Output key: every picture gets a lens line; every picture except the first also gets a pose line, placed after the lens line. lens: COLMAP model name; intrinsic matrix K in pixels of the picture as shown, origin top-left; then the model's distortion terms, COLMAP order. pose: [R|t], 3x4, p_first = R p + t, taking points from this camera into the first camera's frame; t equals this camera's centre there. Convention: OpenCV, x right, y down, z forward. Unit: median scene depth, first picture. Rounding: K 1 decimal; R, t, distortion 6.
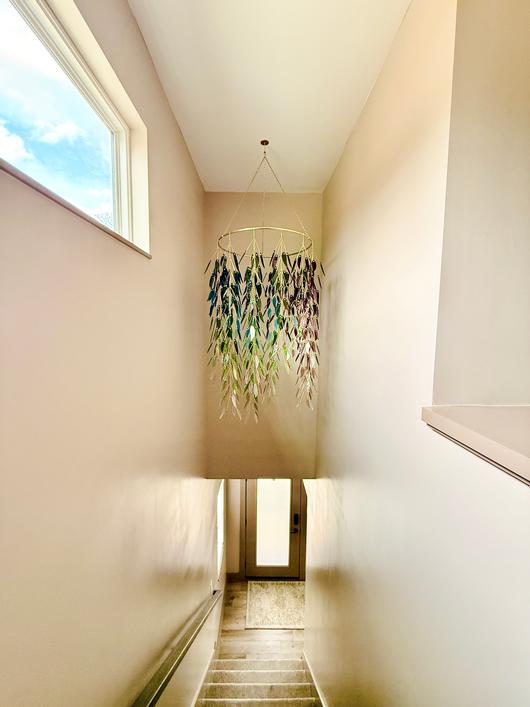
lens RADIAL K [[284.1, 0, 265.8], [0, 284.1, 353.5], [0, 0, 1]] dist [0.000304, 0.000091]
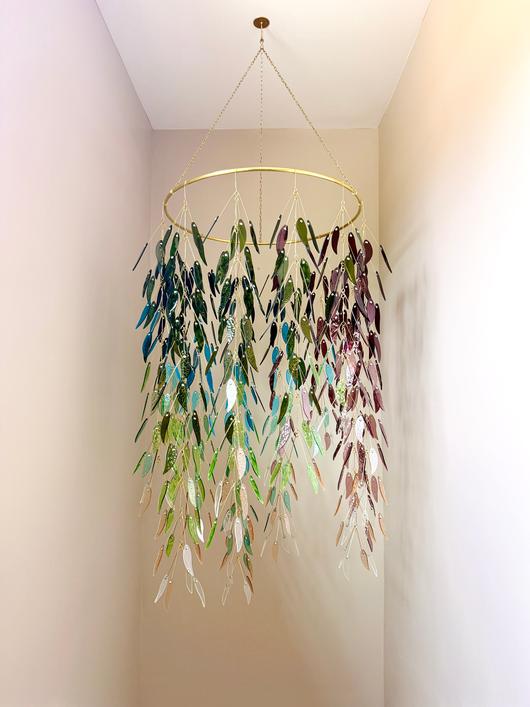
lens RADIAL K [[495.2, 0, 264.5], [0, 495.2, 354.7], [0, 0, 1]] dist [0.048164, -0.004309]
pose [[0.999502, -0.008681, -0.030353, 0.023304], [0.003435, 0.985647, -0.168785, -0.004280], [0.031382, 0.168597, 0.985185, 0.208887]]
